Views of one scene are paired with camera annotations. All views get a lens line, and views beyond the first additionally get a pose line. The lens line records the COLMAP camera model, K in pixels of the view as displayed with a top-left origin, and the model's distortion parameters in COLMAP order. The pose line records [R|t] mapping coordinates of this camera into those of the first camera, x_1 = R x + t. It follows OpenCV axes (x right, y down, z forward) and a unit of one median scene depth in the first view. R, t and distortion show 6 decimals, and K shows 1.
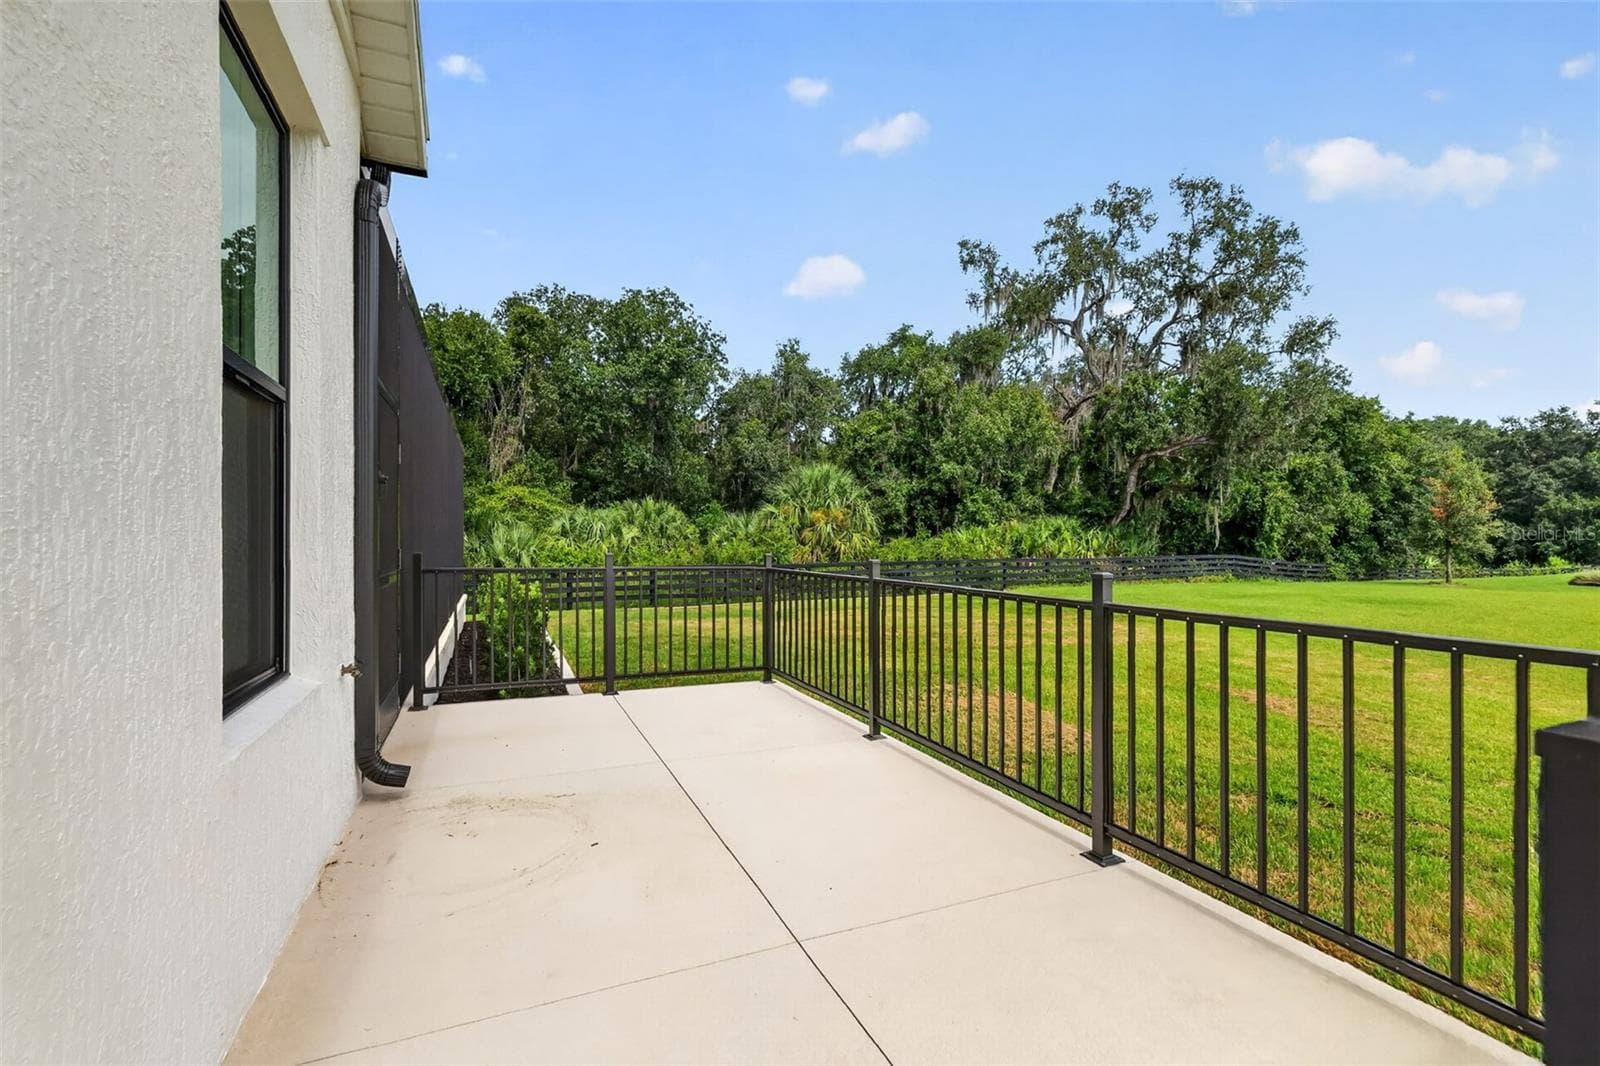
lens RADIAL K [[697.9, 0, 806.6], [0, 697.9, 538.1], [0, 0, 1]] dist [-0.000088, -0.000070]
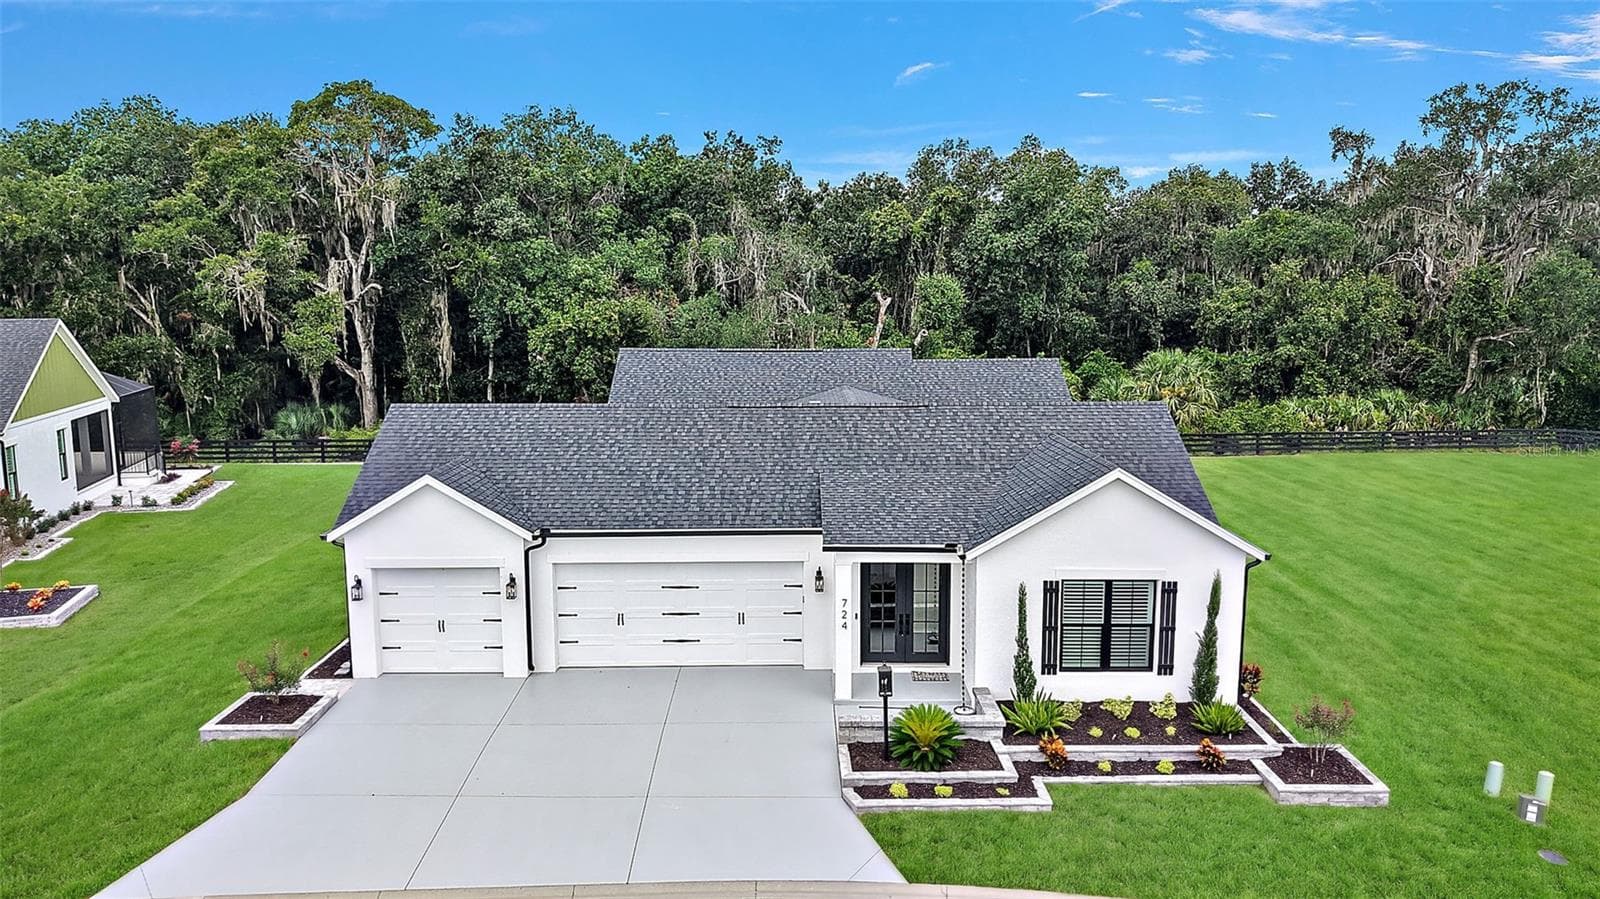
lens RADIAL K [[1117.4, 0, 800.0], [0, 1117.4, 449.5], [0, 0, 1]] dist [0.011618, 0.002149]
pose [[0.913586, 0.056860, -0.402650, 0.197967], [0.003743, 0.988958, 0.148147, -0.195677], [0.406627, -0.136852, 0.903286, -1.026801]]
